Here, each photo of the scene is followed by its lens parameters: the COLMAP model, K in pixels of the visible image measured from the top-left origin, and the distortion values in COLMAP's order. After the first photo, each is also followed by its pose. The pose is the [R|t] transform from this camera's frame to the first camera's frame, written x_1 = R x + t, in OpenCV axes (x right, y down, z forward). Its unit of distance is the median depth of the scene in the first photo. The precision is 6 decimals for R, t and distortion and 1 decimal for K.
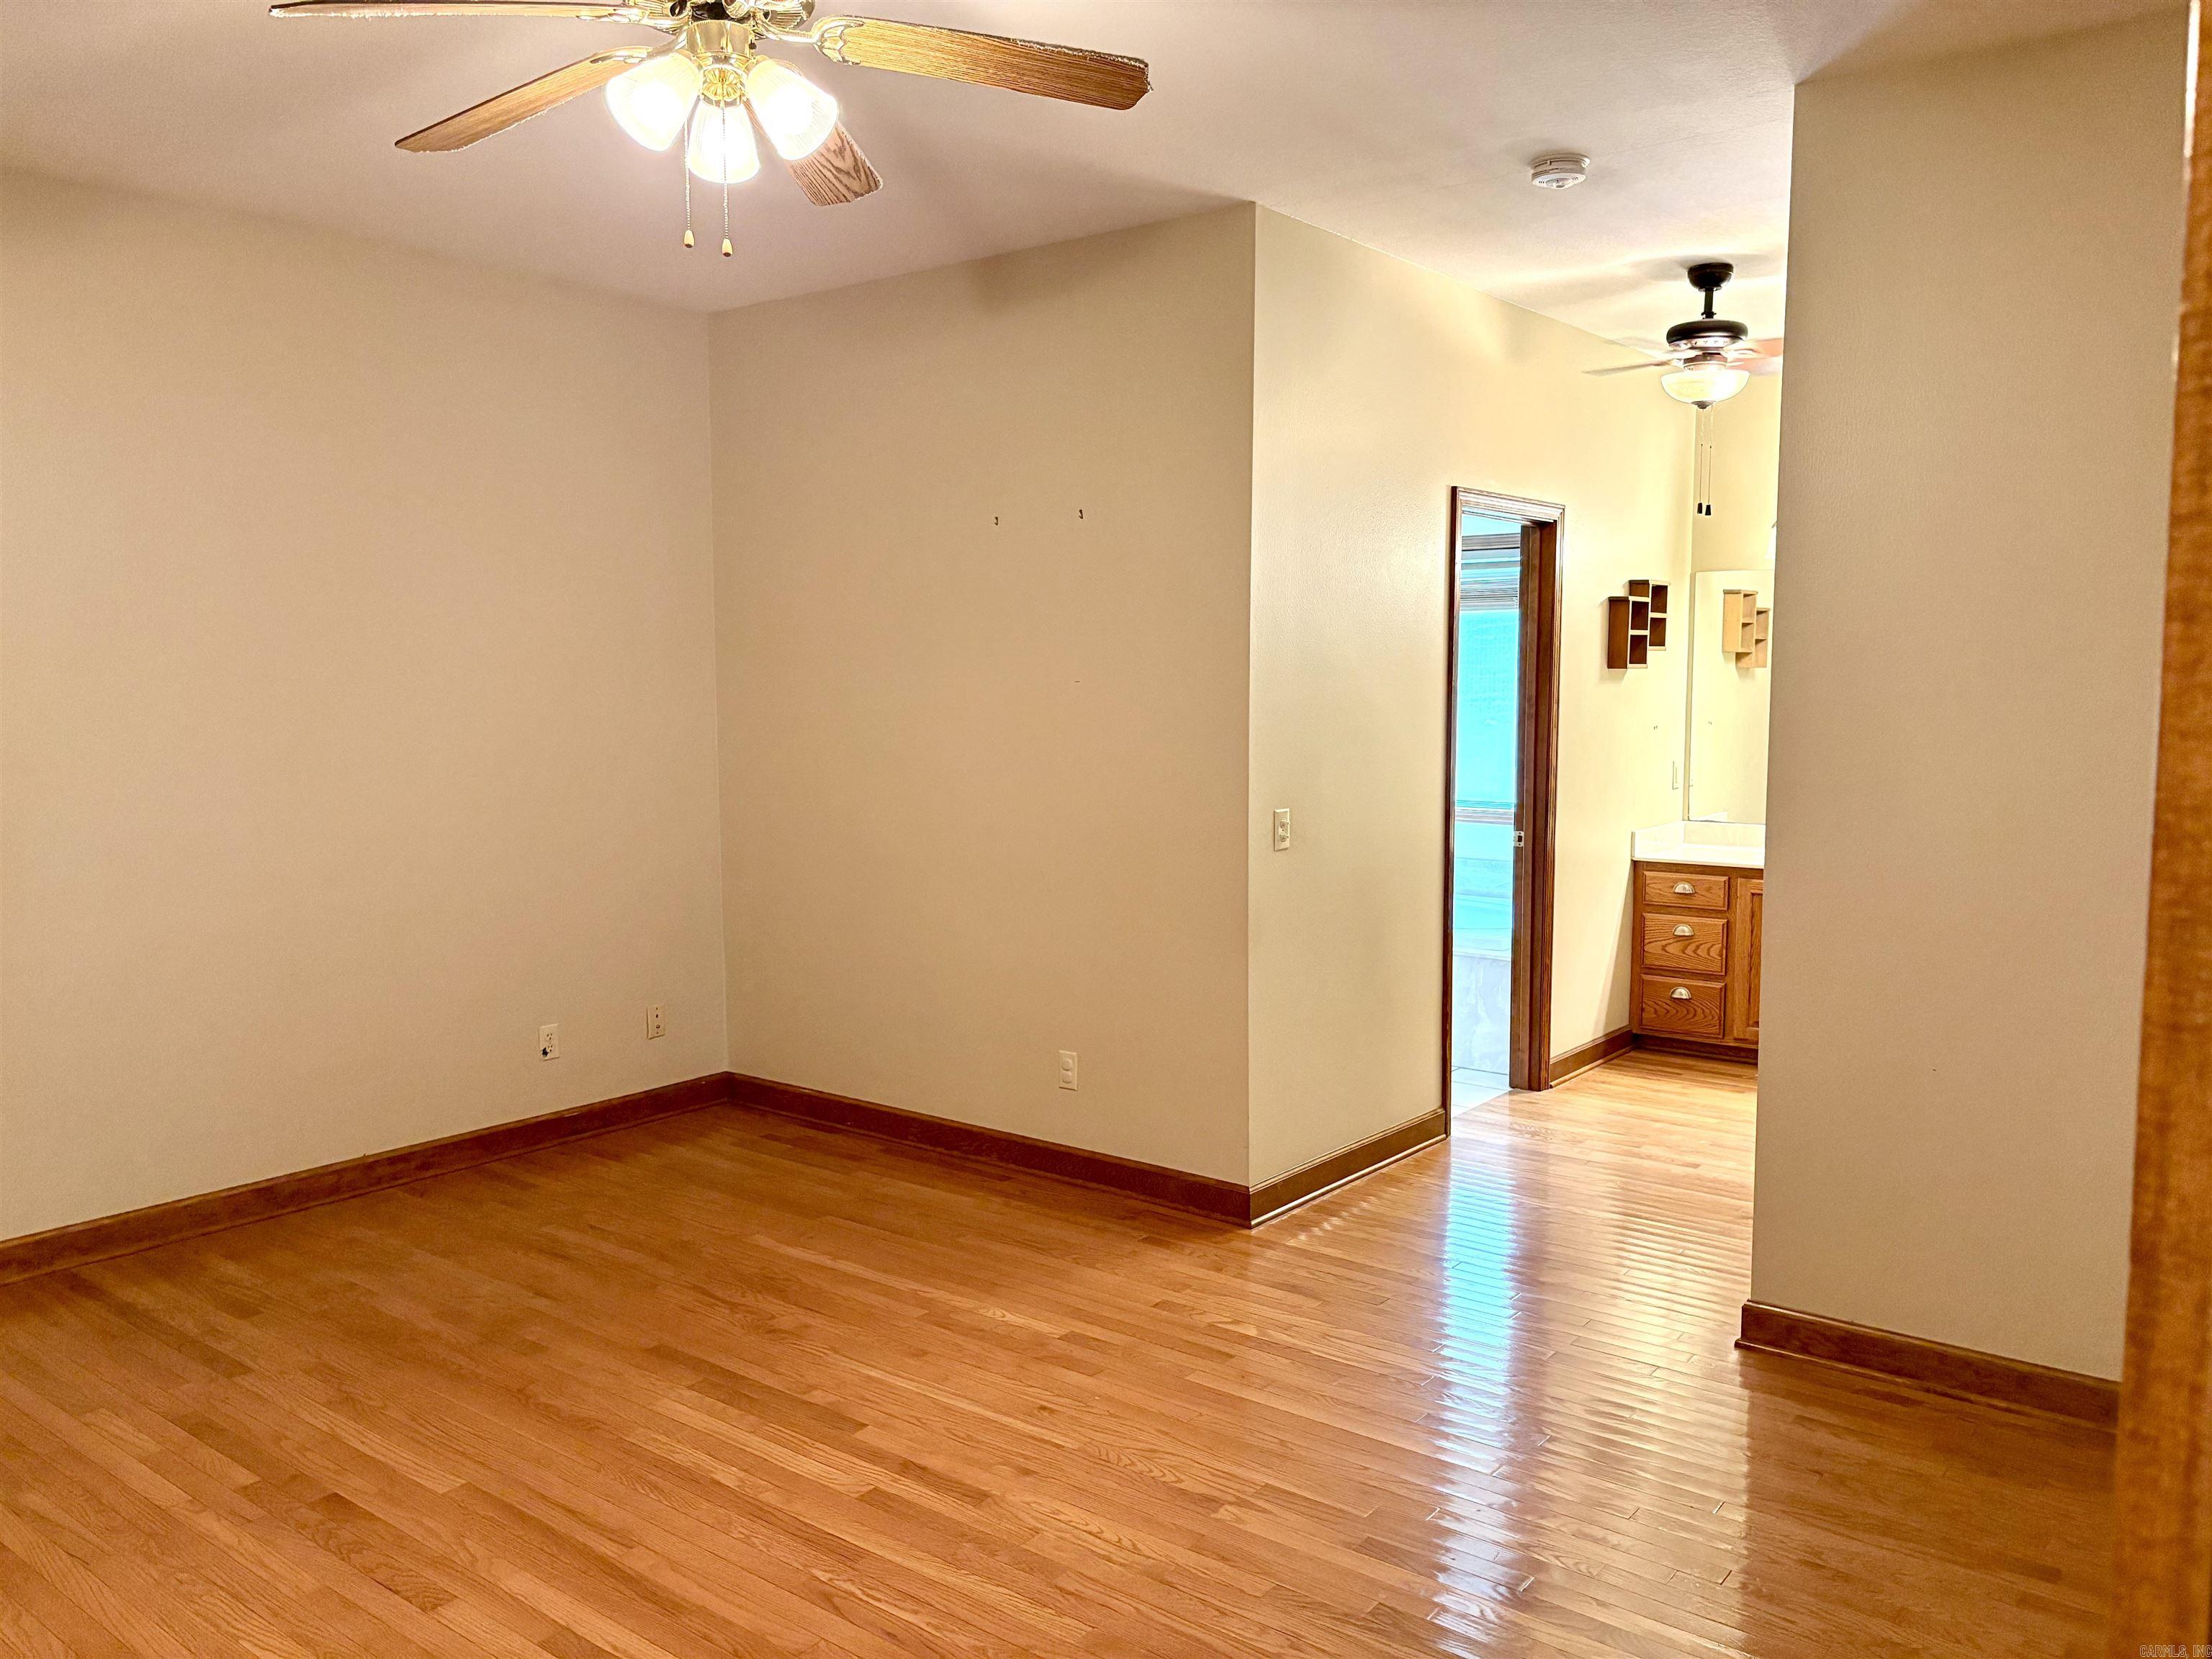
lens RADIAL K [[1677.4, 0, 1106.0], [0, 1677.4, 829.5], [0, 0, 1]] dist [0.008443, 0.006404]
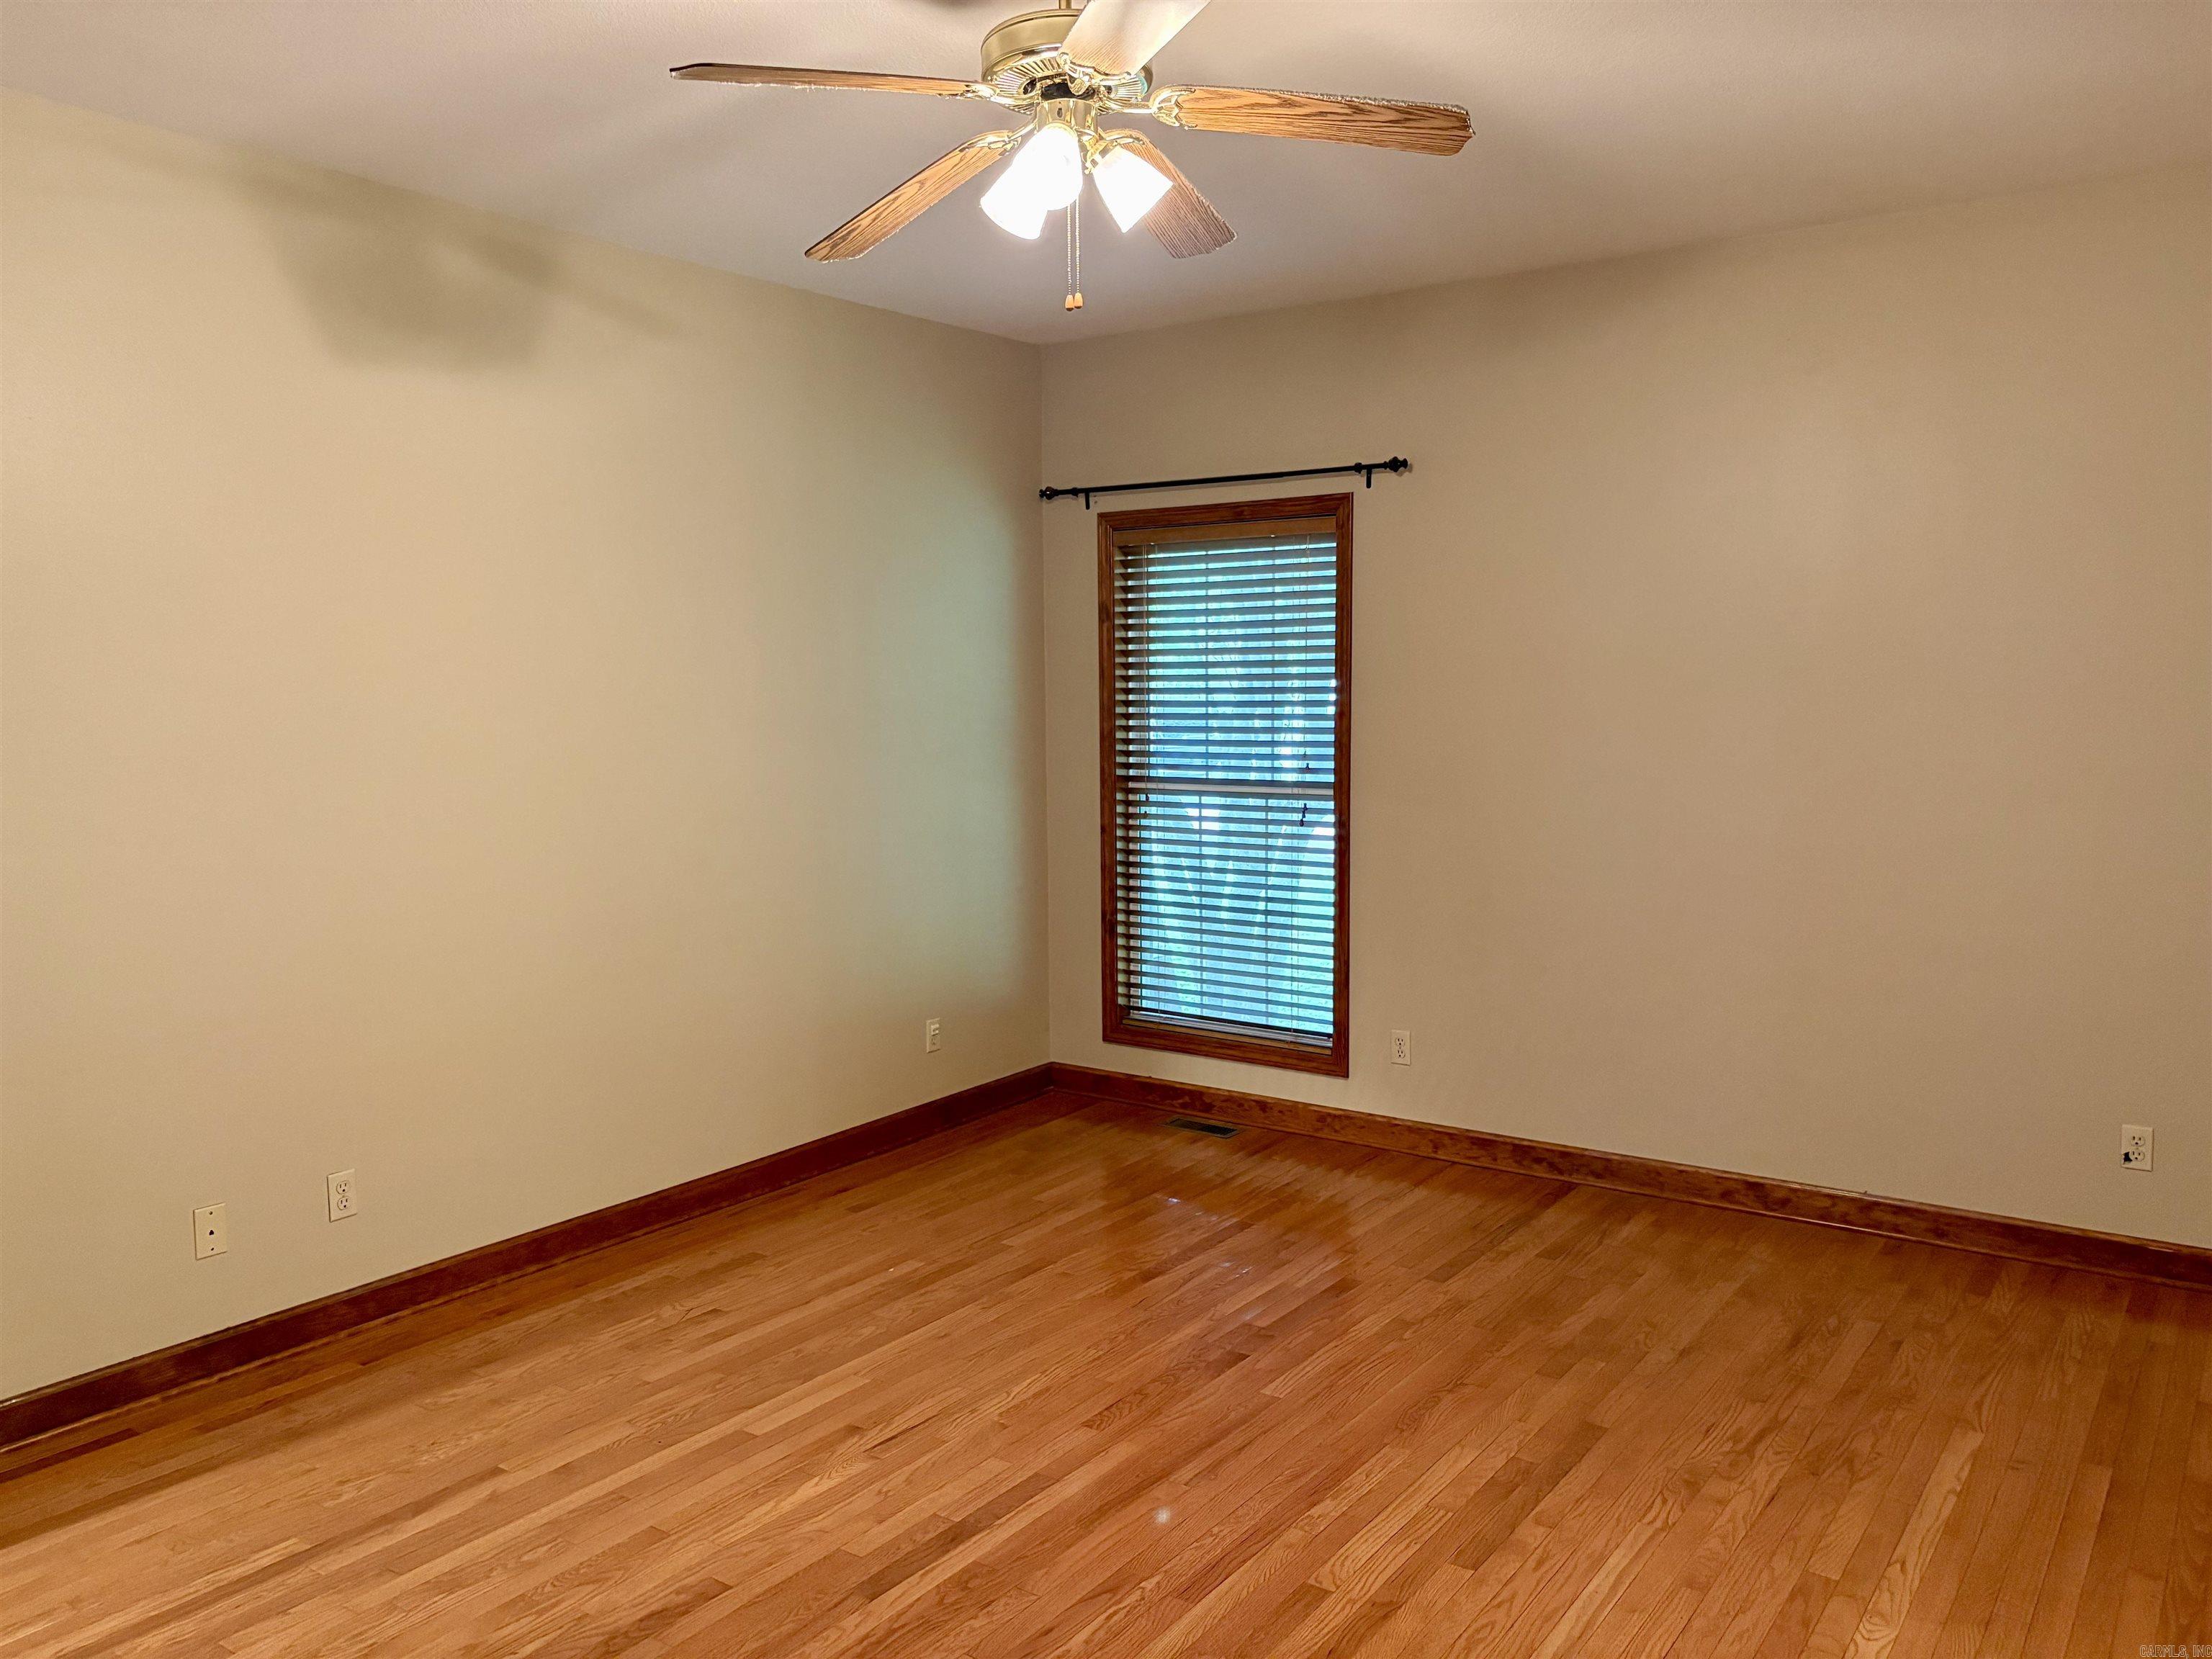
lens RADIAL K [[1677.4, 0, 1106.0], [0, 1677.4, 829.5], [0, 0, 1]] dist [0.008443, 0.006404]
pose [[0.042216, 0.087902, -0.995234, 0.574566], [-0.083586, 0.992941, 0.084153, -0.064816], [0.995606, 0.079635, 0.049266, 0.637767]]
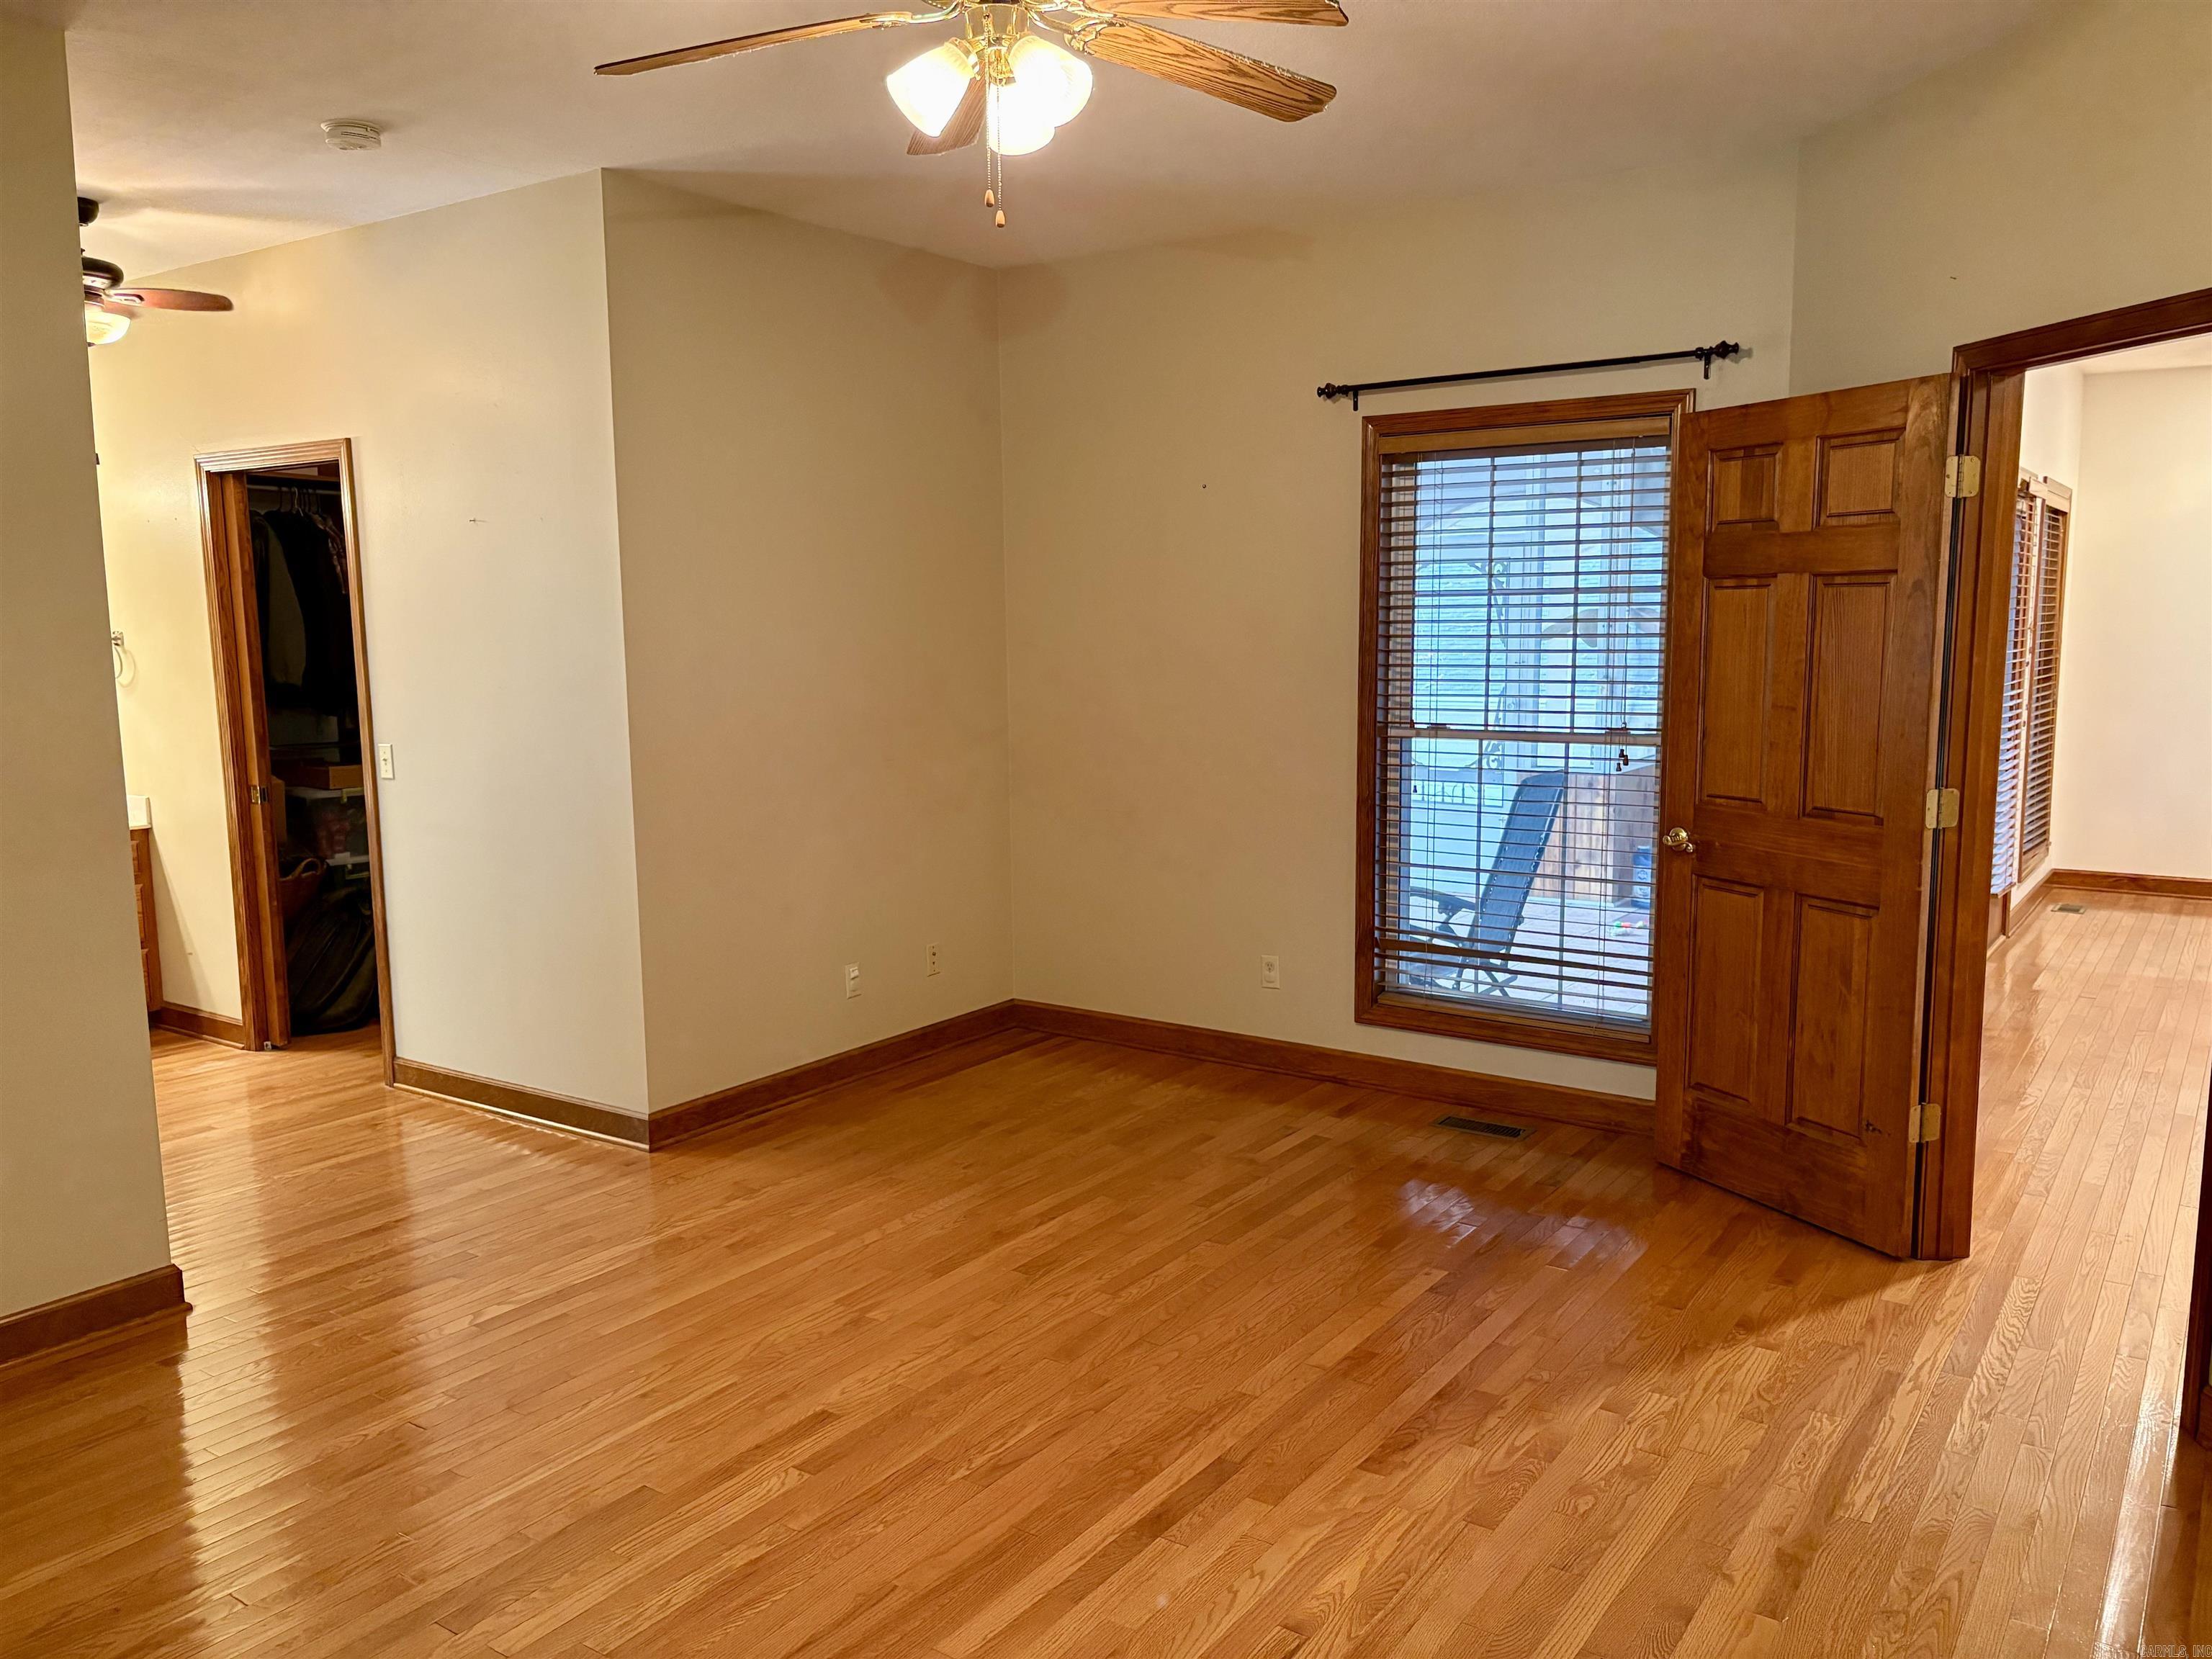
lens RADIAL K [[1677.4, 0, 1106.0], [0, 1677.4, 829.5], [0, 0, 1]] dist [0.008443, 0.006404]
pose [[-0.051375, -0.128286, 0.990406, -0.846740], [0.105287, 0.985493, 0.133111, -0.066264], [-0.993114, 0.111116, -0.037123, 0.648560]]
